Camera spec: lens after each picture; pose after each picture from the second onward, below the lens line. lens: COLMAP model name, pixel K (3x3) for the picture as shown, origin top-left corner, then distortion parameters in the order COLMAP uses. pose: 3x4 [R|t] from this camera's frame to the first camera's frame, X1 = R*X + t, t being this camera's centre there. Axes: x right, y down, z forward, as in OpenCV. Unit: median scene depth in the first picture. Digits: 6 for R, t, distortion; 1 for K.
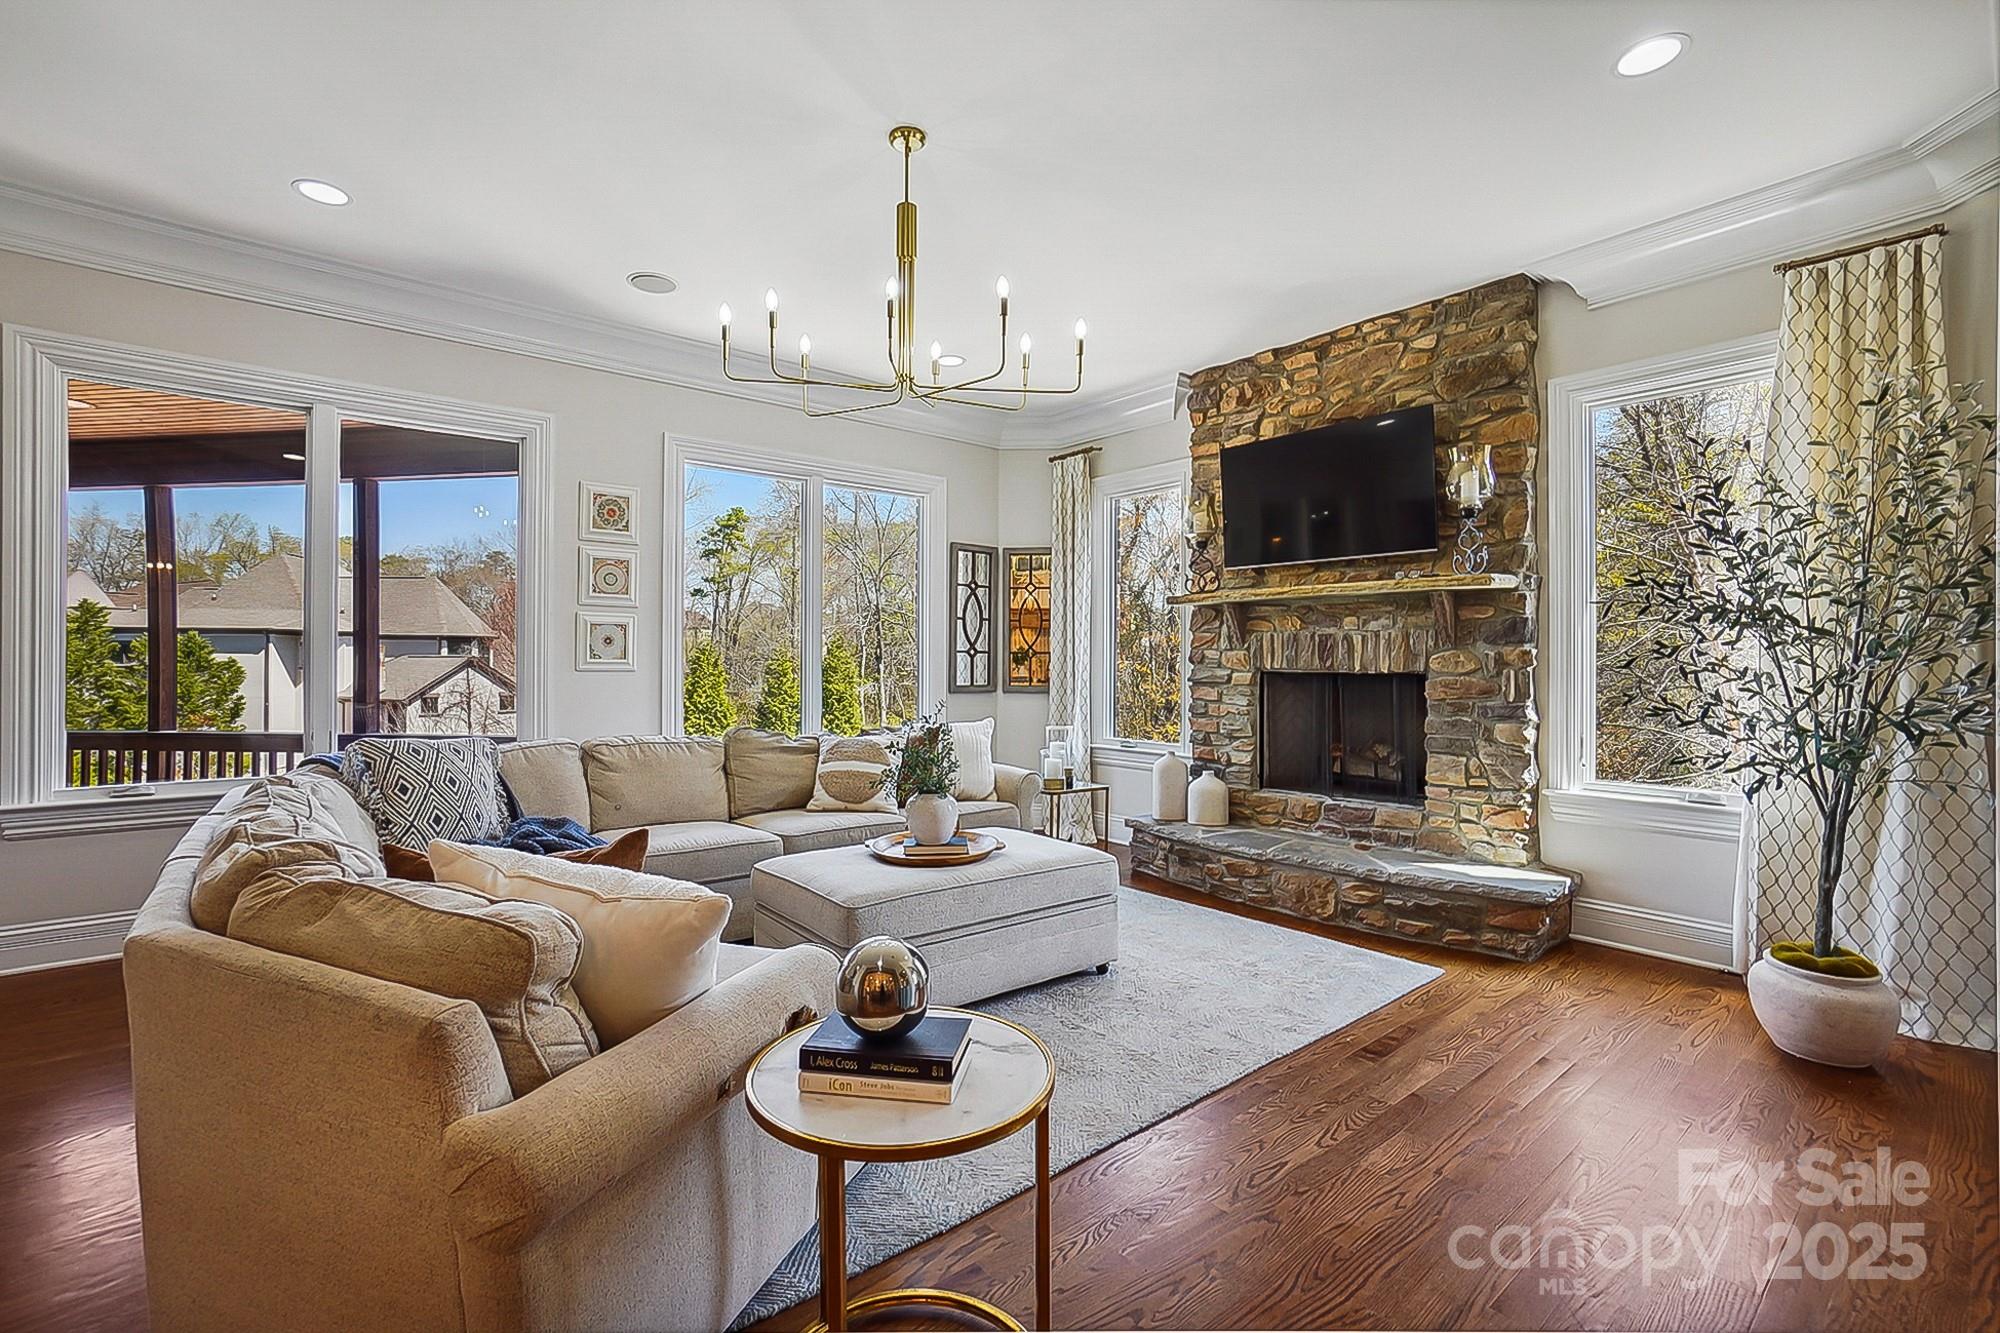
lens RADIAL K [[877.7, 0, 986.8], [0, 877.7, 657.6], [0, 0, 1]] dist [-0.055528, 0.024678]
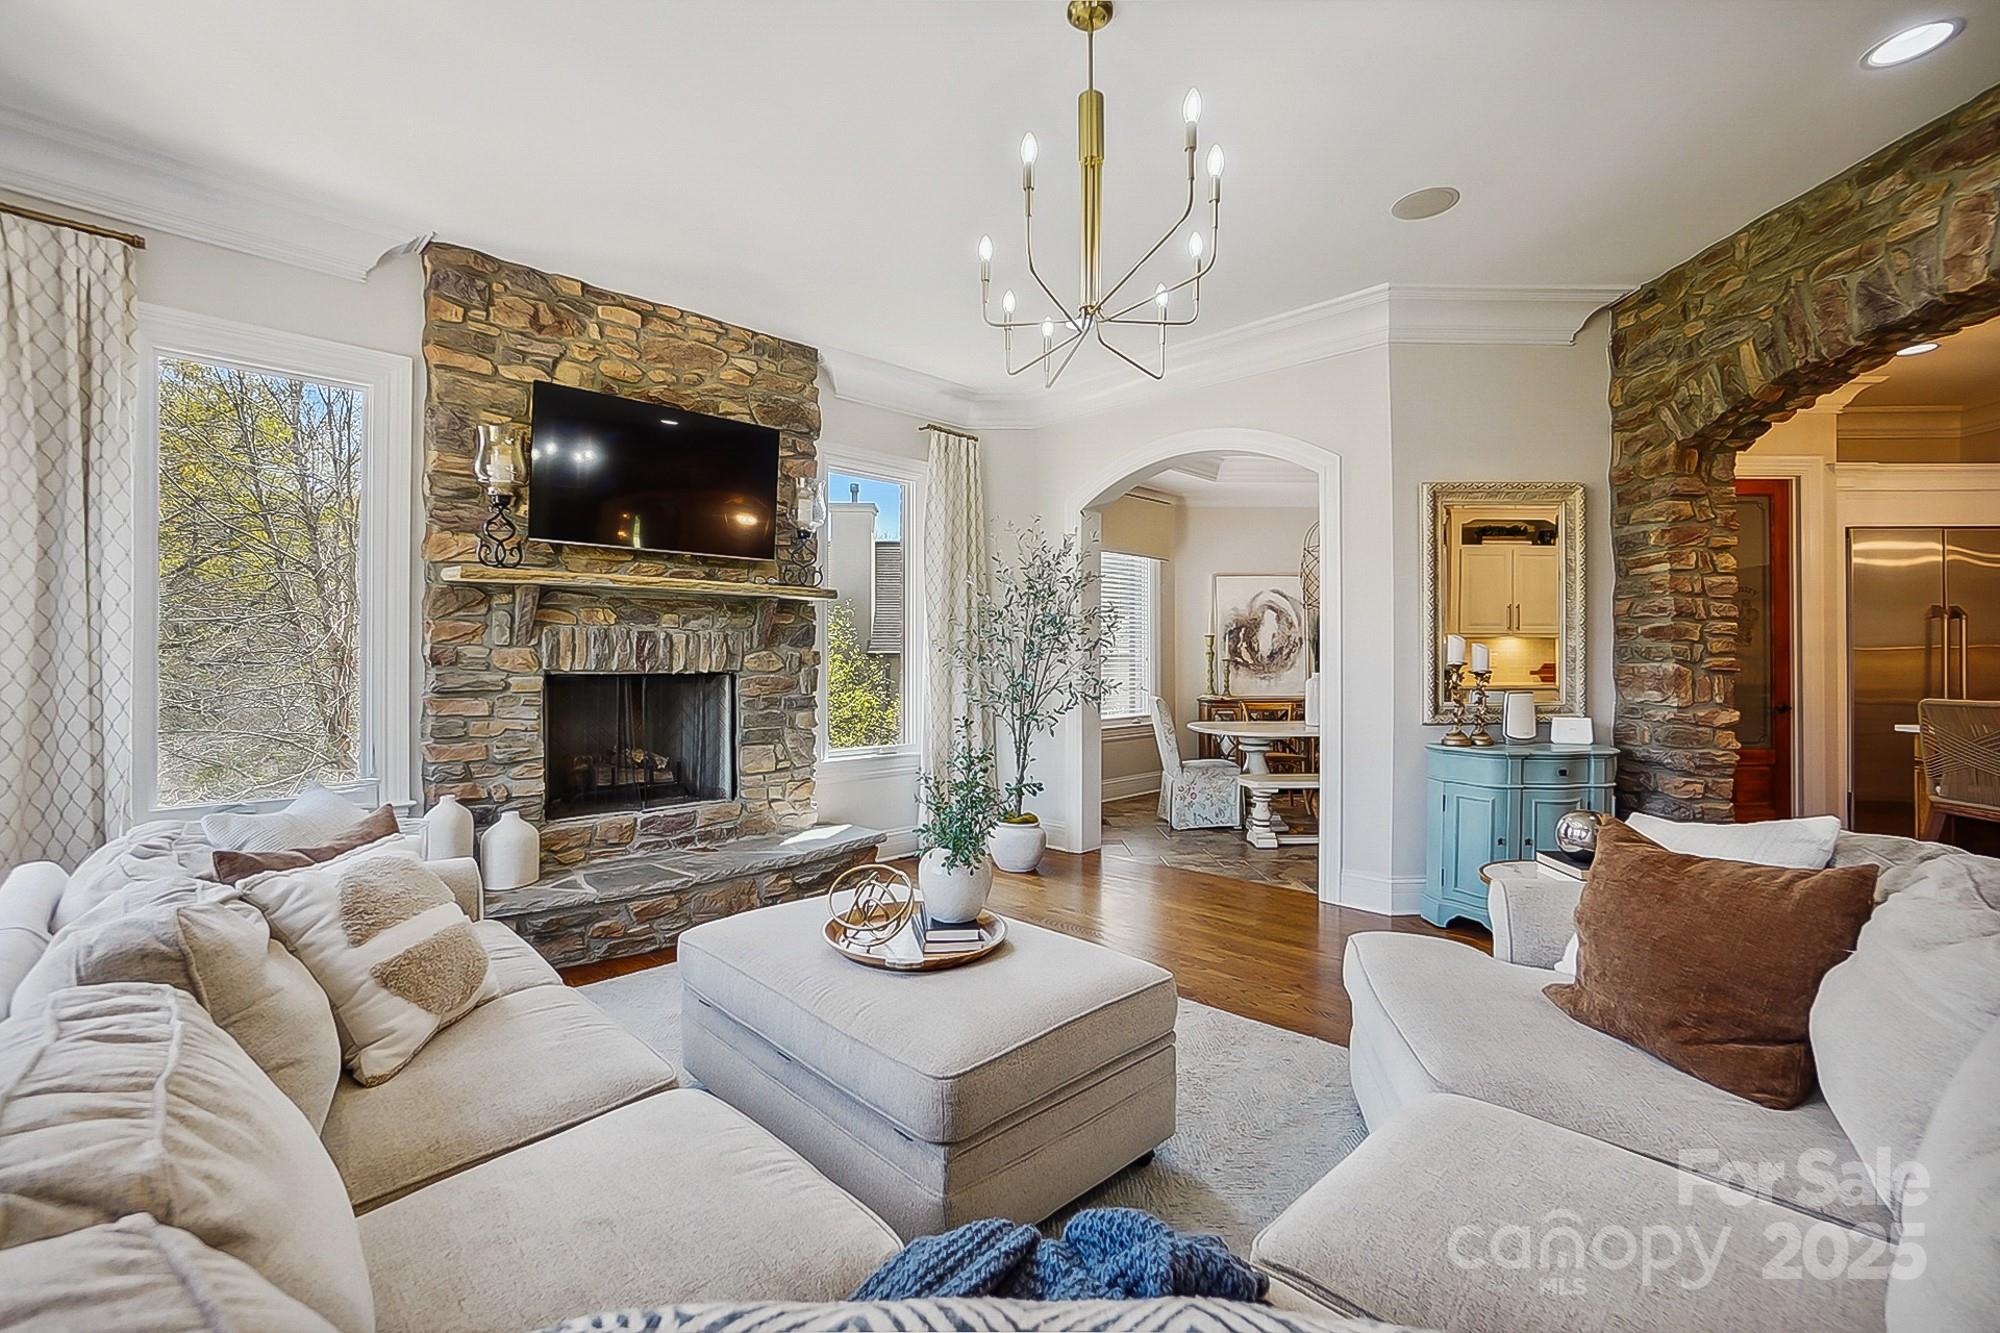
lens RADIAL K [[880.1, 0, 991.3], [0, 880.1, 644.6], [0, 0, 1]] dist [-0.048341, 0.025730]
pose [[-0.111024, 0.013122, 0.993731, -0.592439], [-0.005177, 0.999892, -0.013781, -0.002466], [-0.993804, -0.006674, -0.110944, 0.792797]]
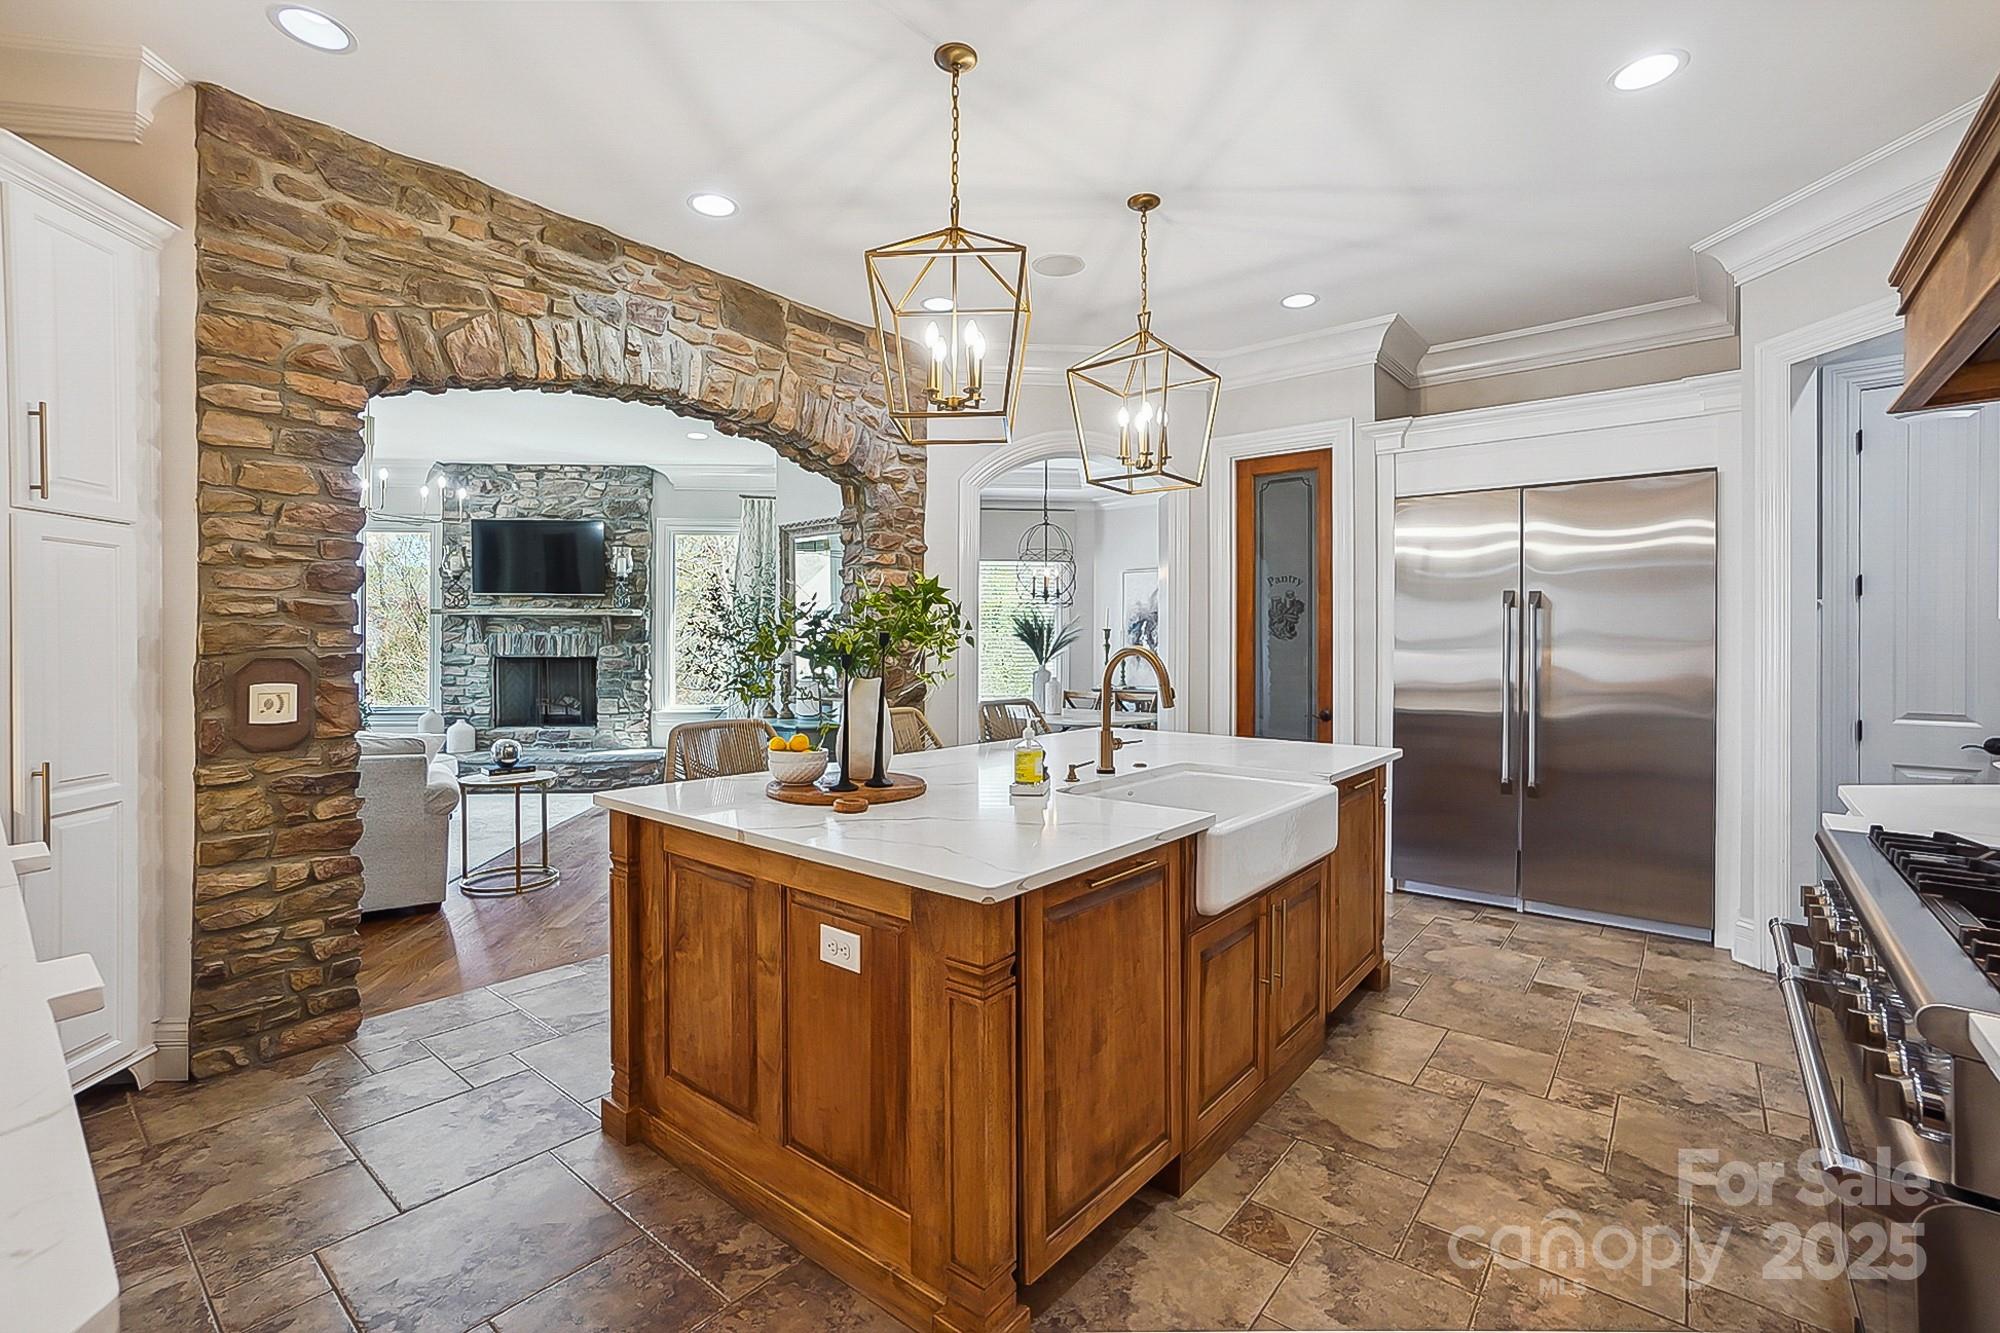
lens RADIAL K [[880.1, 0, 991.3], [0, 880.1, 644.6], [0, 0, 1]] dist [-0.048341, 0.025730]
pose [[0.556413, -0.001397, 0.830904, -0.609752], [-0.005545, 0.999970, 0.005394, -0.024408], [-0.830887, -0.007609, 0.556389, -0.798940]]
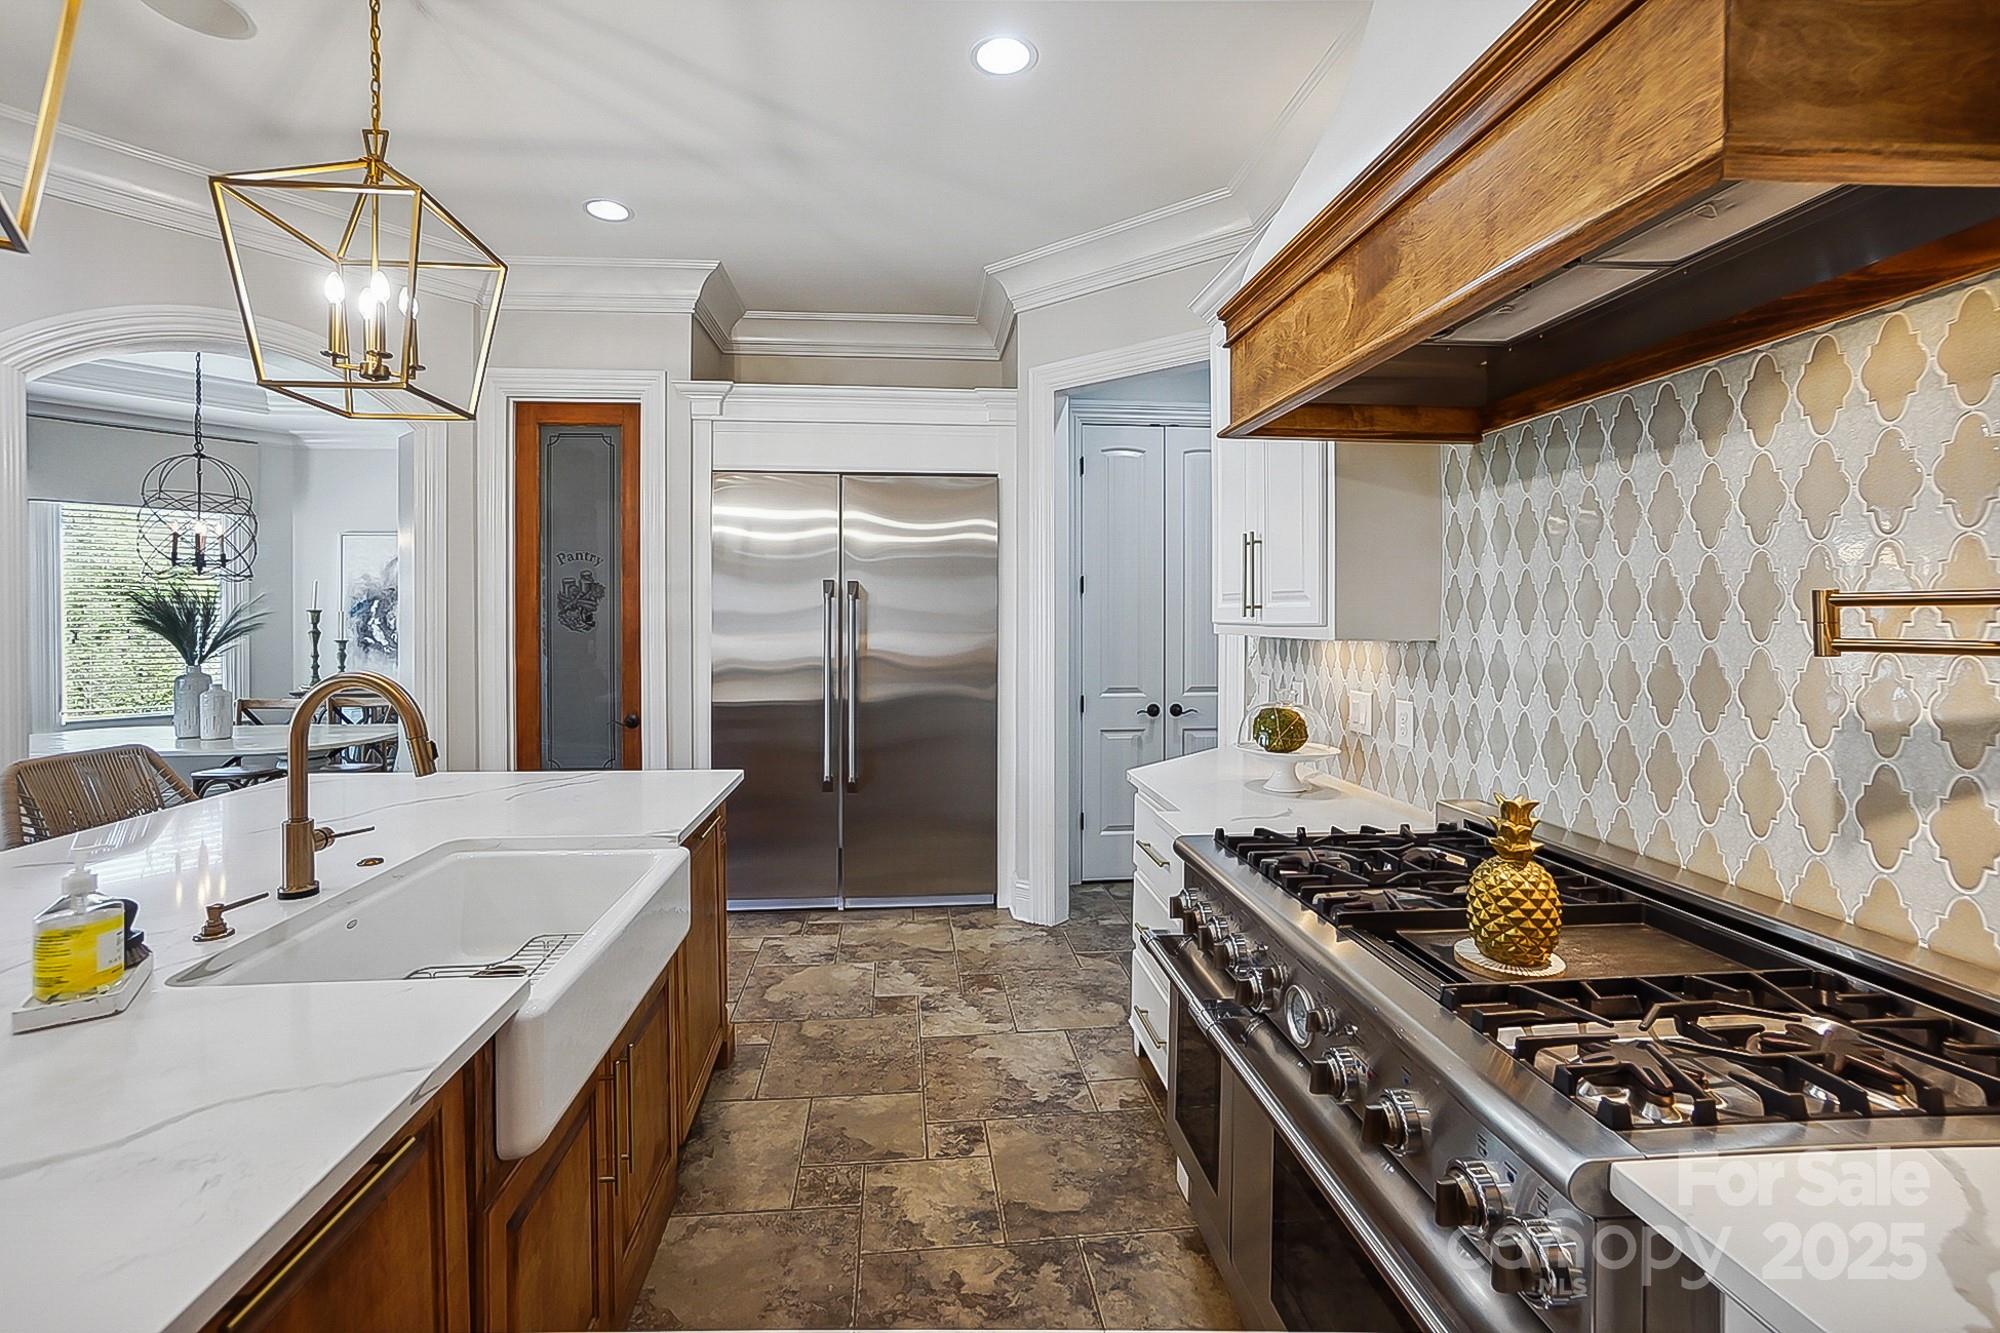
lens RADIAL K [[876.4, 0, 991.2], [0, 876.4, 622.2], [0, 0, 1]] dist [-0.049951, 0.025655]
pose [[-0.202693, -0.007347, 0.979215, -0.433720], [-0.003614, 0.999971, 0.006755, -0.044425], [-0.979236, -0.002170, -0.202714, -0.720425]]
